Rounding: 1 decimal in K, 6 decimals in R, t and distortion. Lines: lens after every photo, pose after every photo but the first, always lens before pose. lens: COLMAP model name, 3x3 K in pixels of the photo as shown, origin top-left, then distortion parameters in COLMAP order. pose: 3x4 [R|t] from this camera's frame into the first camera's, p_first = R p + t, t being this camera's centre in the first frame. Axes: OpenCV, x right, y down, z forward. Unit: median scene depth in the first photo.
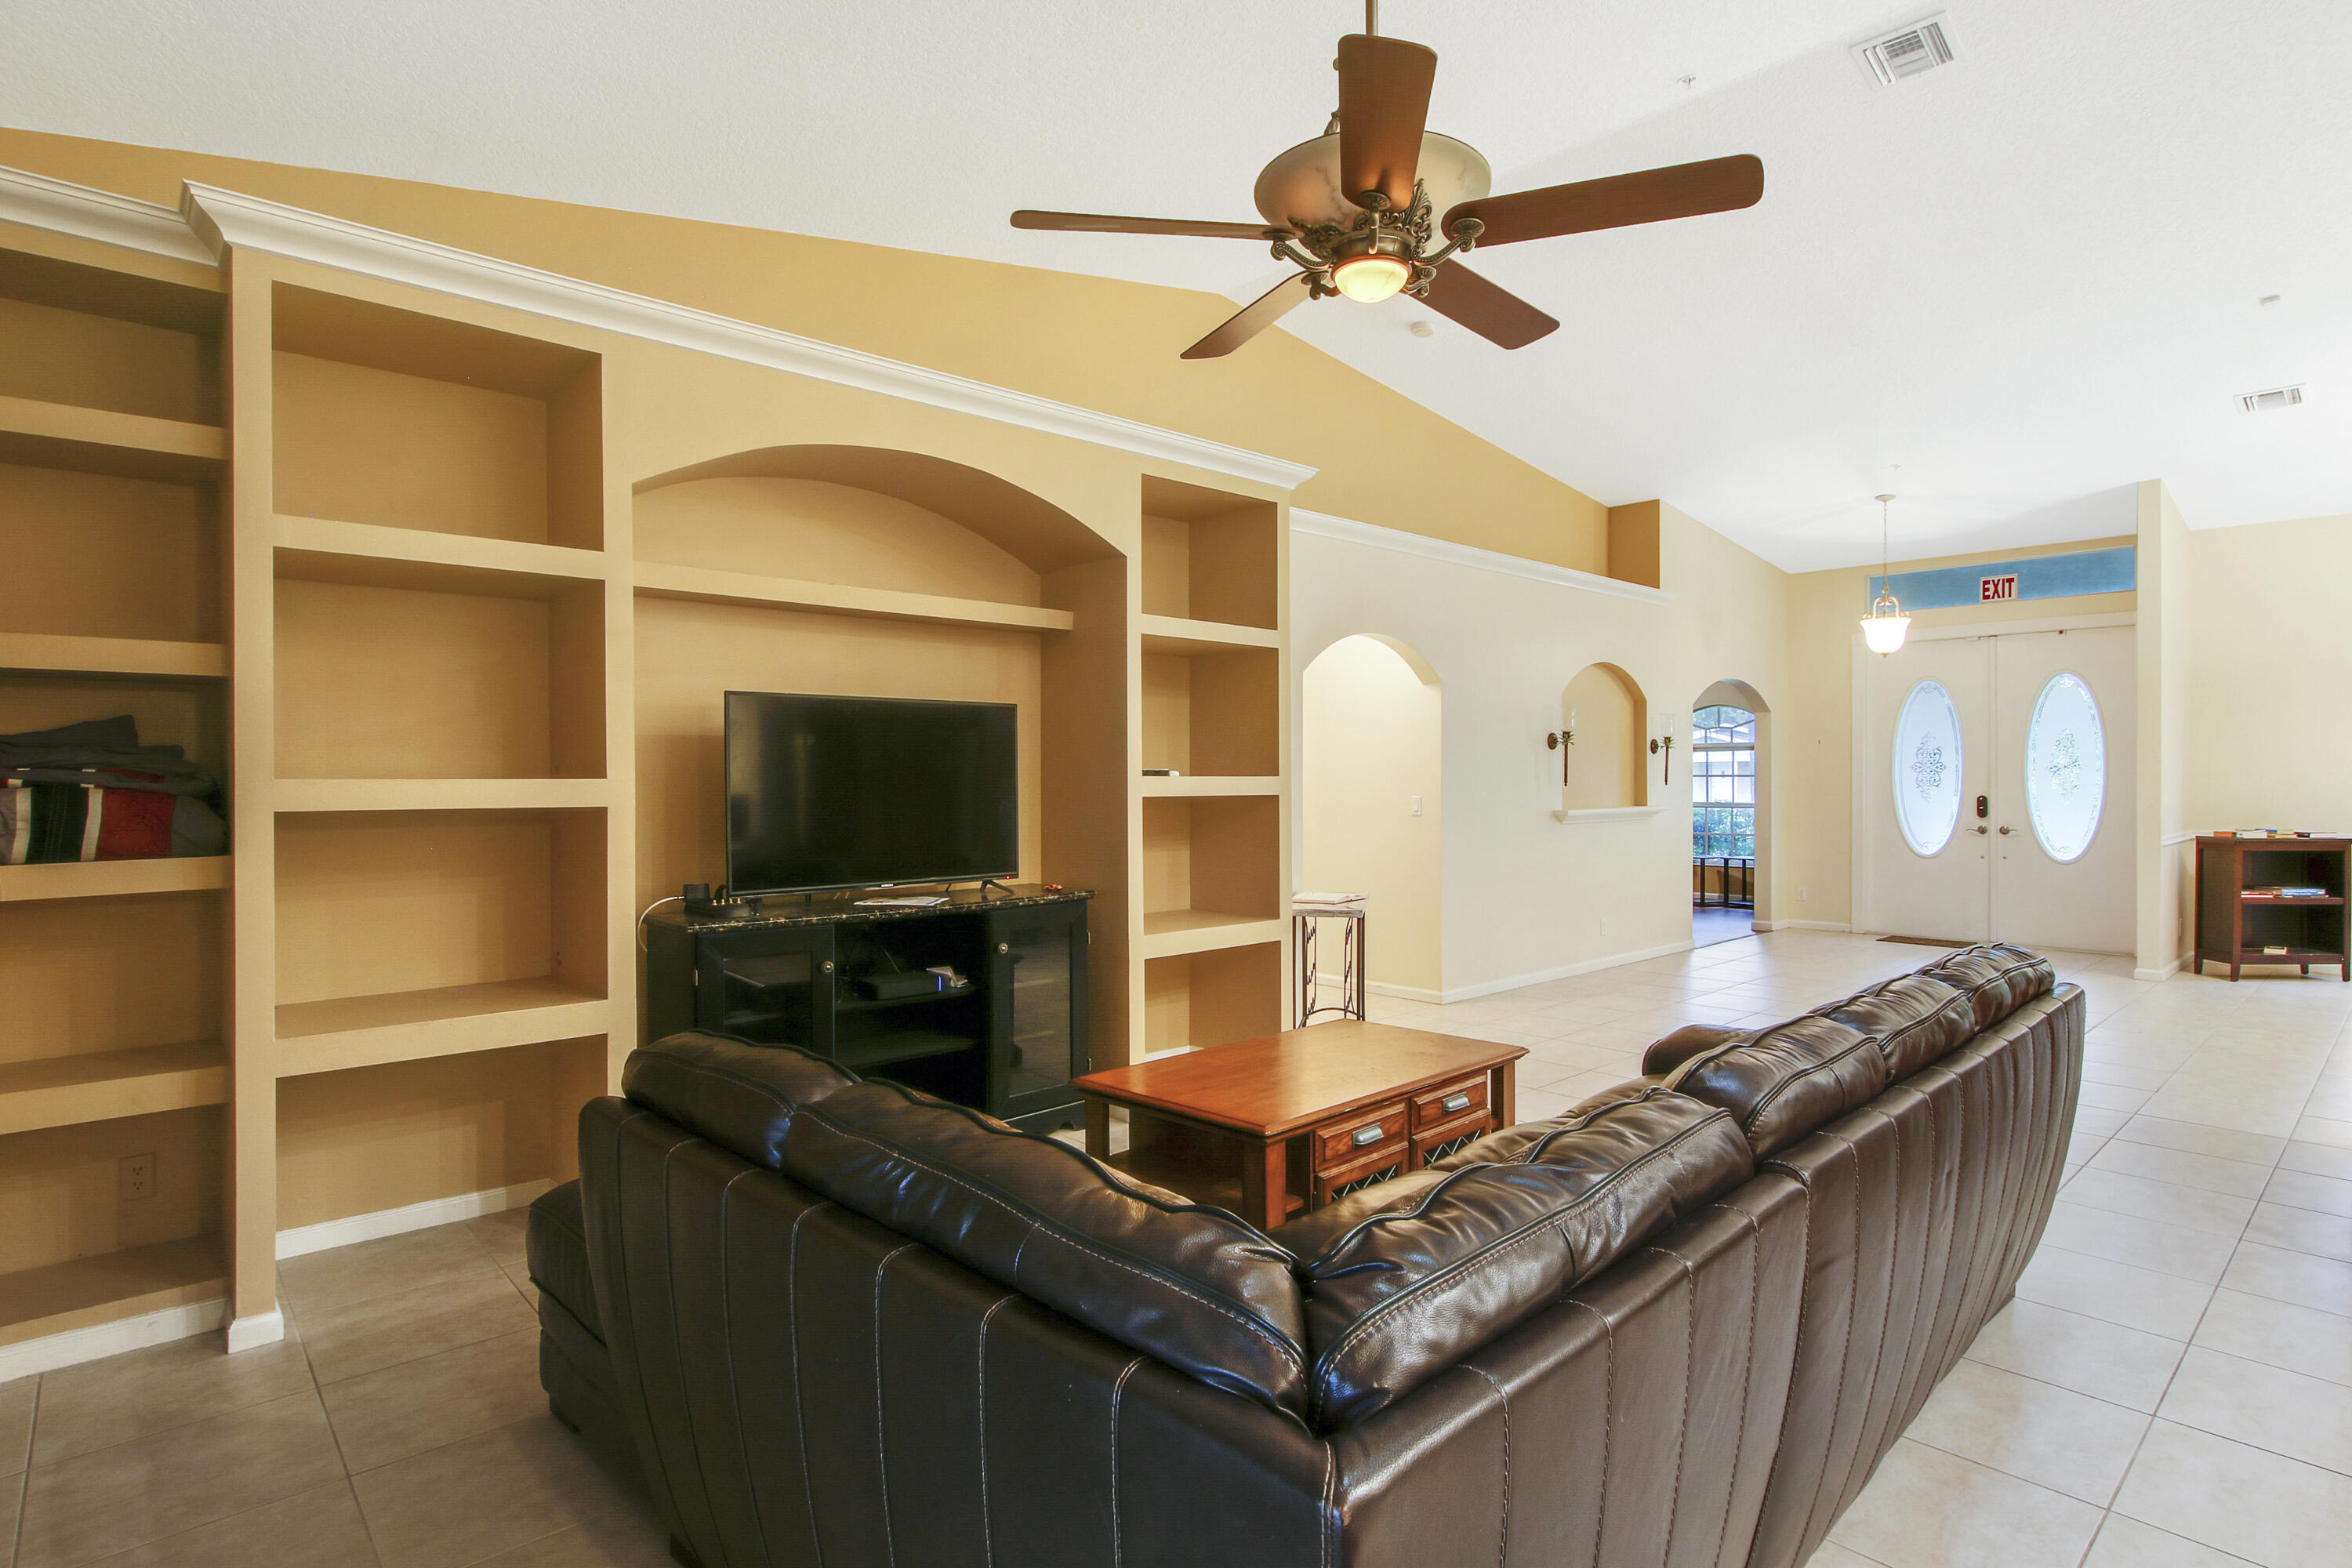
lens RADIAL K [[1220.3, 0, 1187.4], [0, 1220.3, 780.0], [0, 0, 1]] dist [-0.024138, 0.000936]
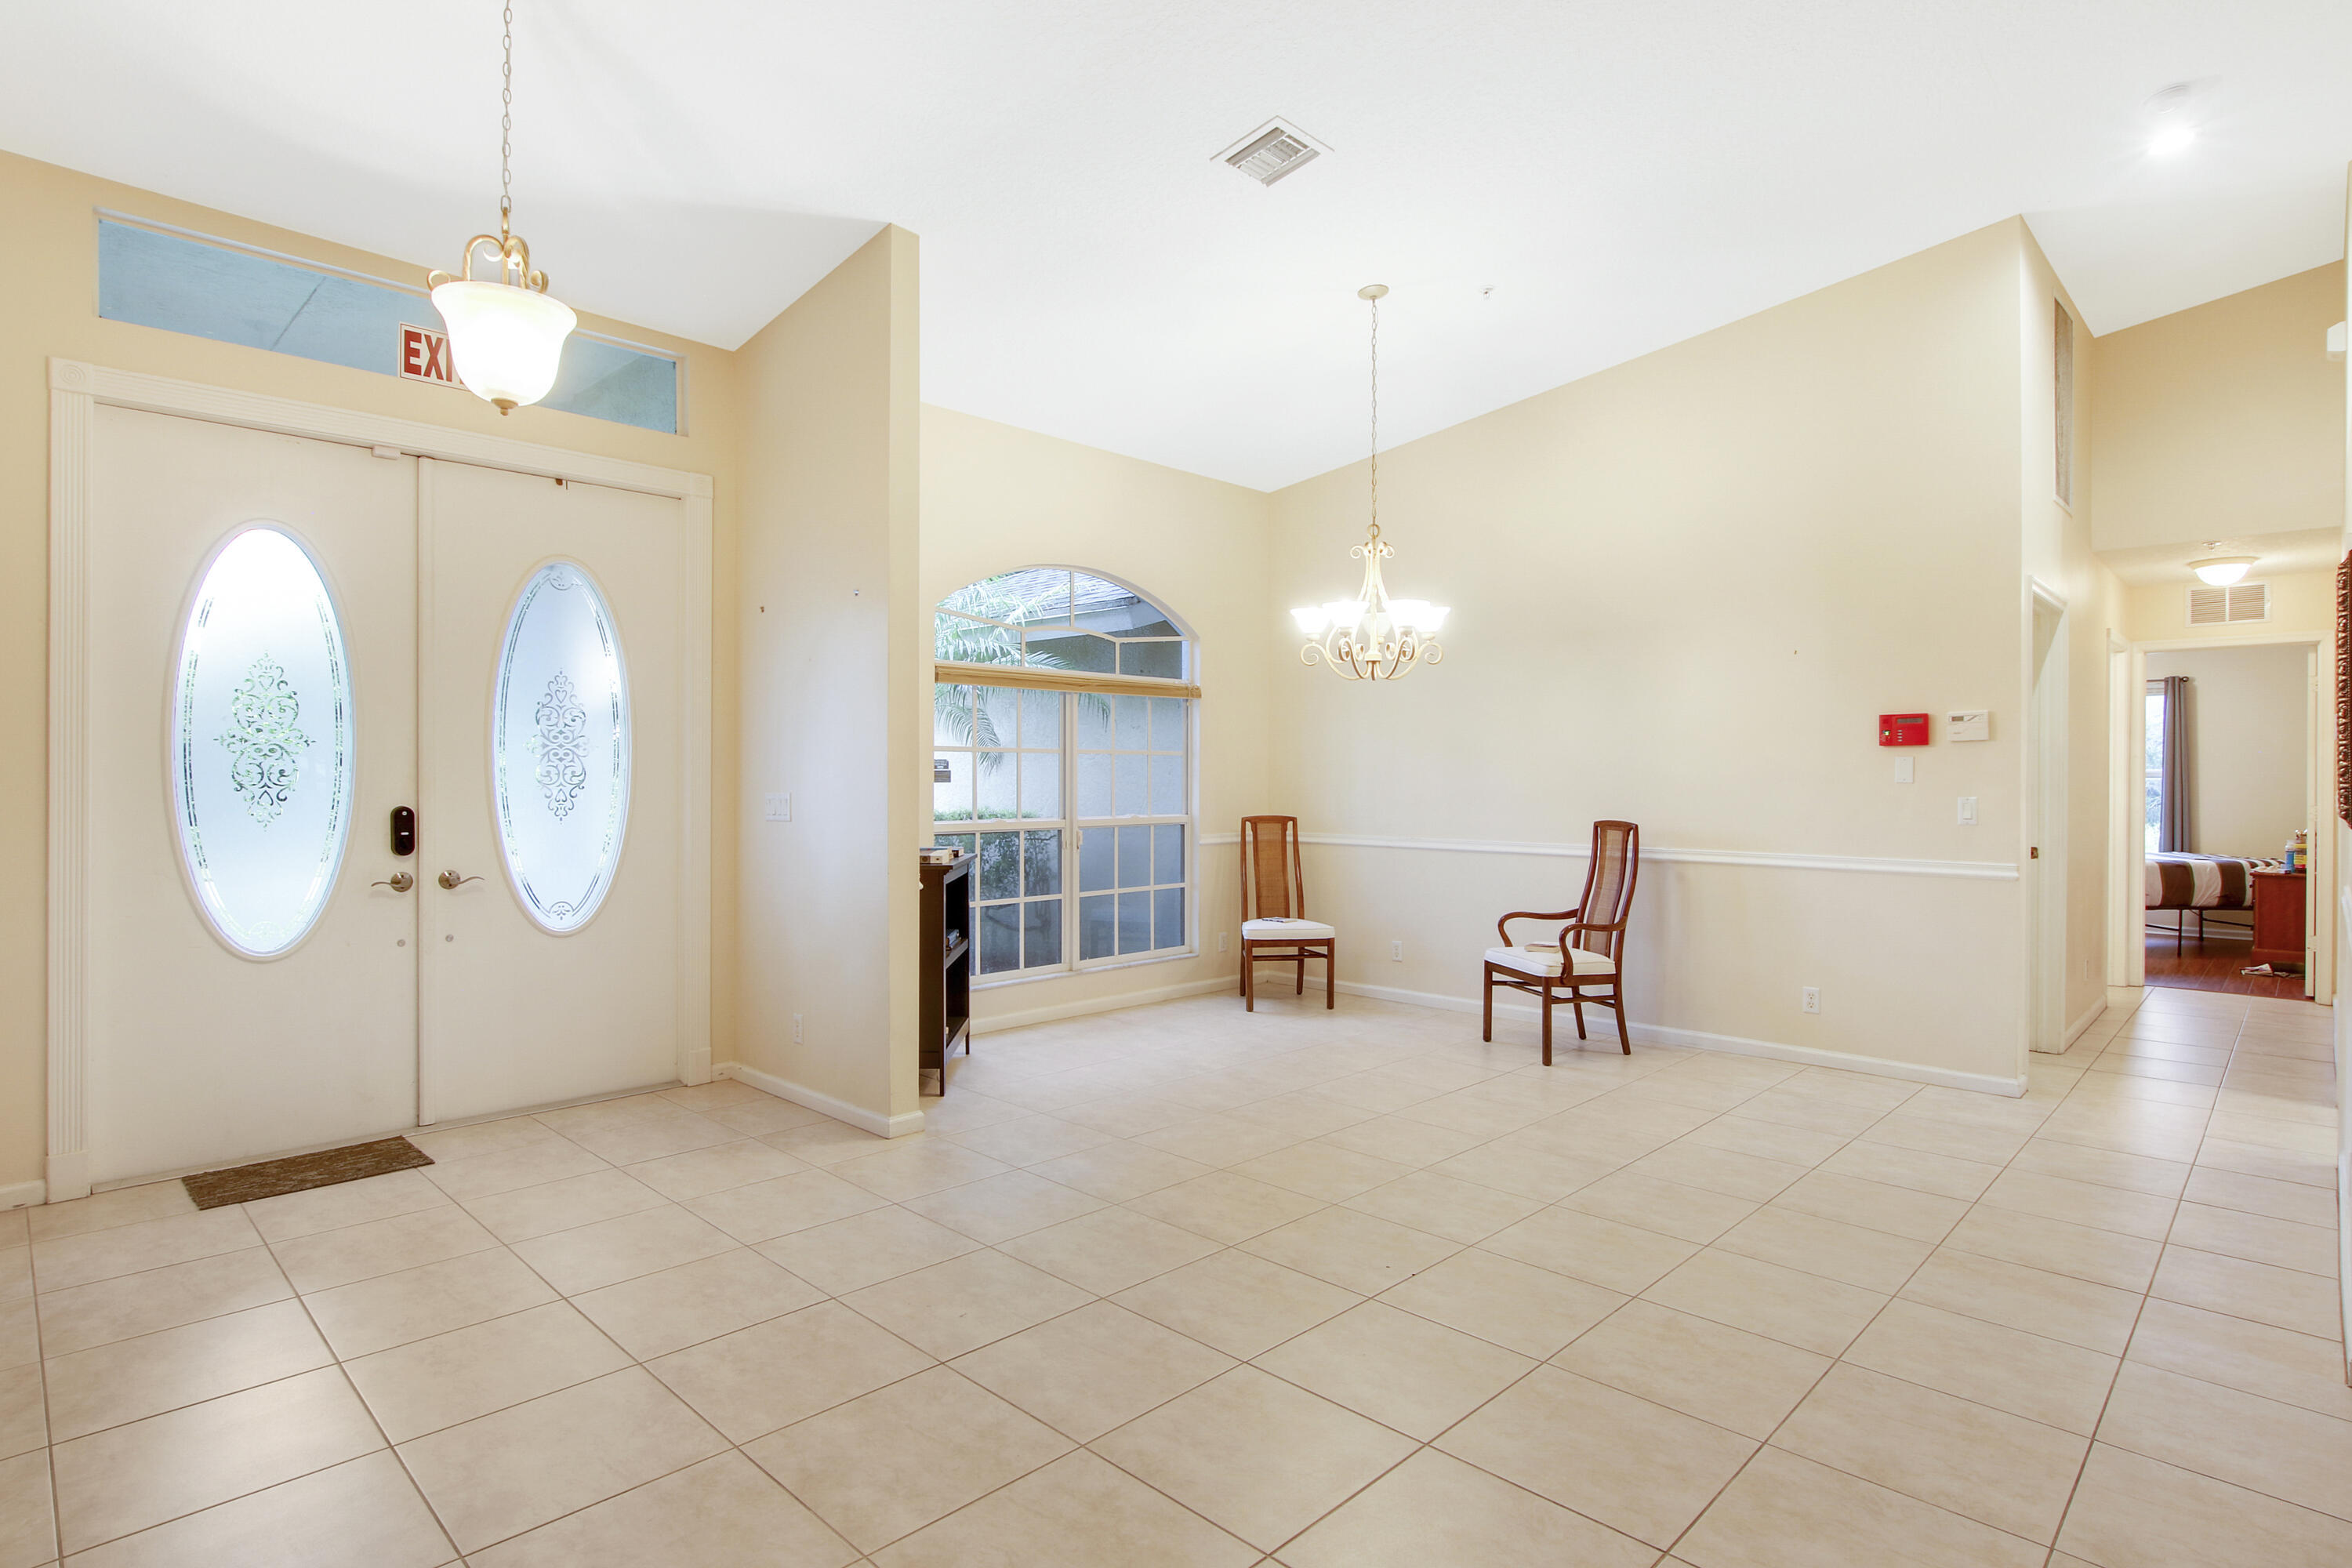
lens RADIAL K [[1205.9, 0, 1194.6], [0, 1205.9, 775.5], [0, 0, 1]] dist [-0.015938, -0.000218]
pose [[-0.062408, 0.001179, 0.998050, 0.240280], [-0.000062, 0.999999, -0.001185, 0.002421], [-0.998051, -0.000135, -0.062408, 0.903611]]
